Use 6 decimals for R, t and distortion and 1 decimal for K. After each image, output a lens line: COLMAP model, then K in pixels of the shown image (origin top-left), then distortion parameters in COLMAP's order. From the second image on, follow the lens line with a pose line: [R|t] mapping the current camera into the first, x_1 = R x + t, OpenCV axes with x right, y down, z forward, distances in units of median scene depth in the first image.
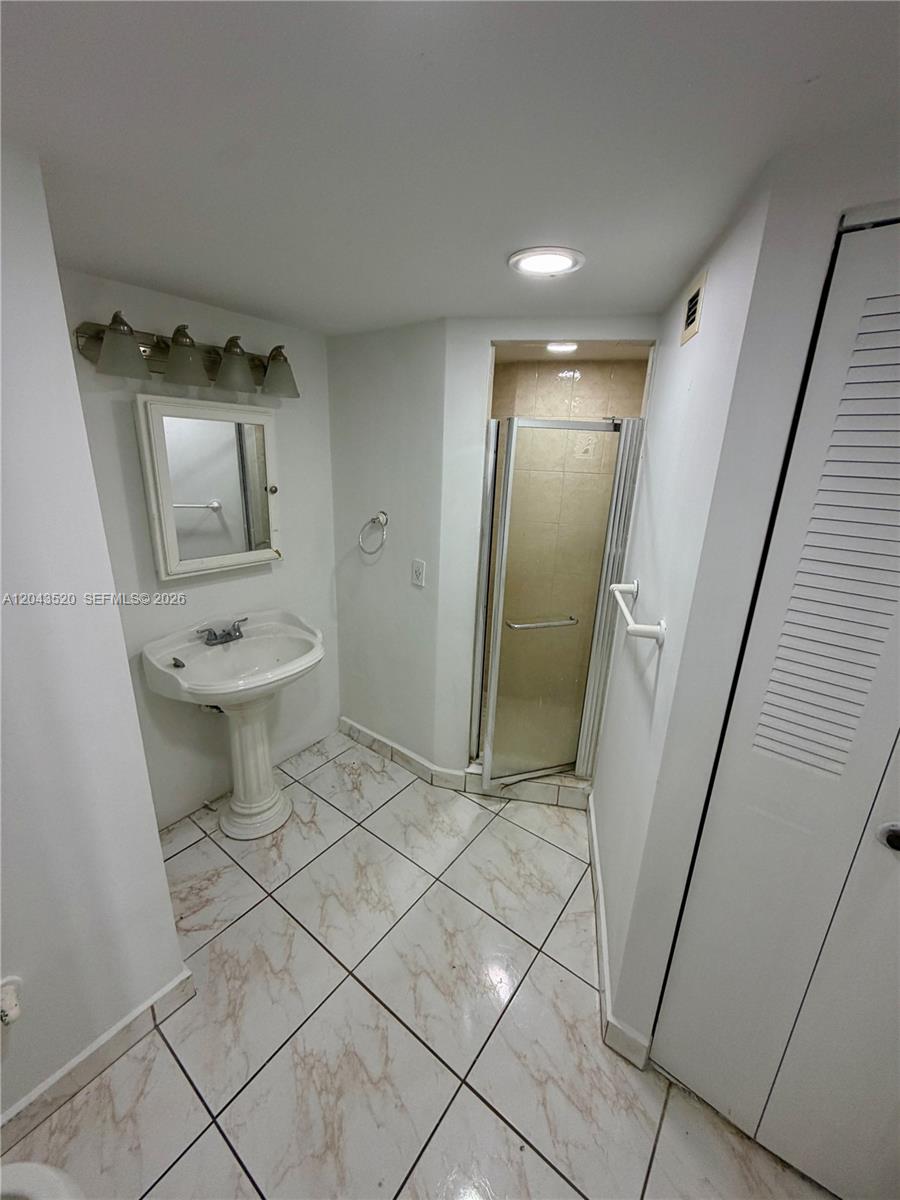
lens RADIAL K [[480.6, 0, 452.2], [0, 480.6, 592.8], [0, 0, 1]] dist [0.002911, 0.000014]
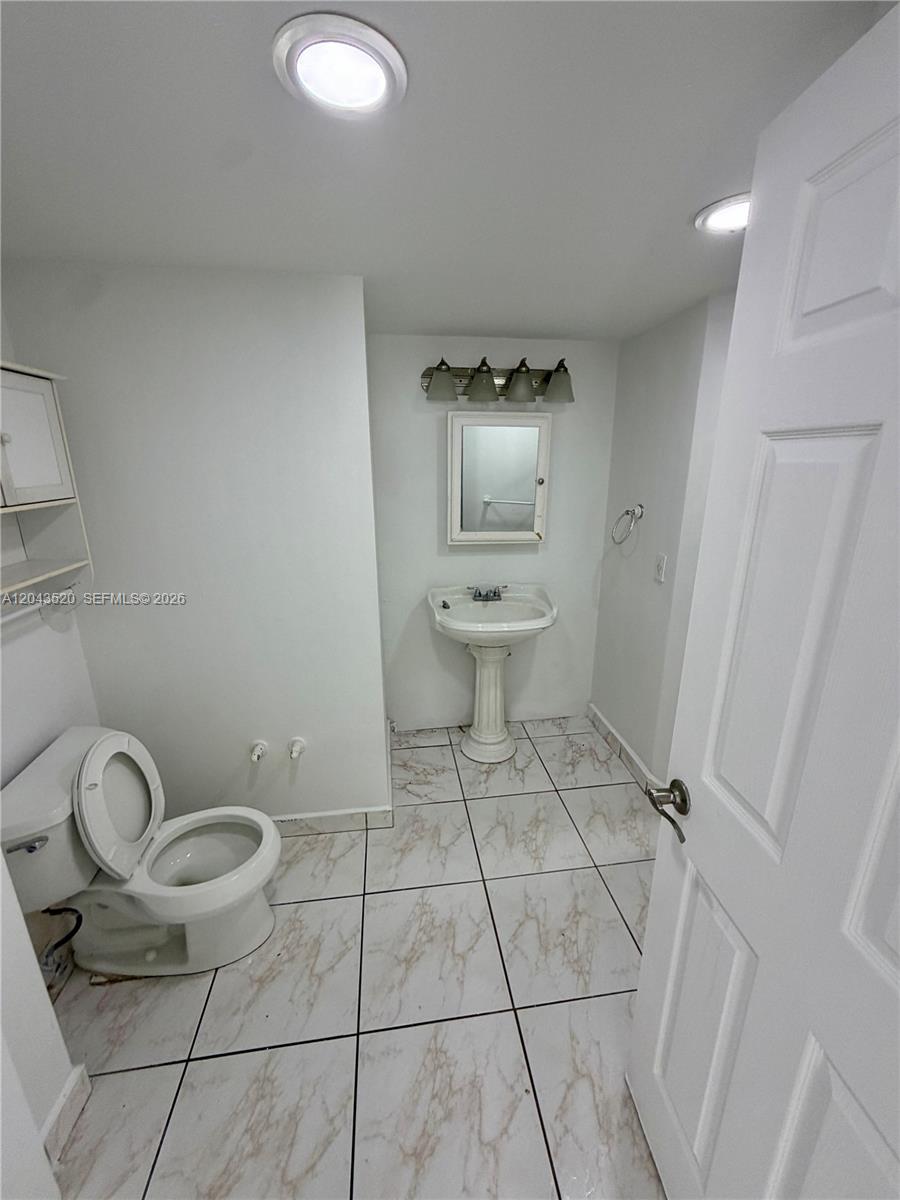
lens RADIAL K [[480.6, 0, 453.1], [0, 480.6, 593.0], [0, 0, 1]] dist [0.002911, 0.000014]
pose [[0.704951, 0.150738, -0.693053, 0.347128], [-0.177403, 0.983569, 0.033476, 0.056175], [0.686711, 0.099350, 0.720109, 0.024904]]
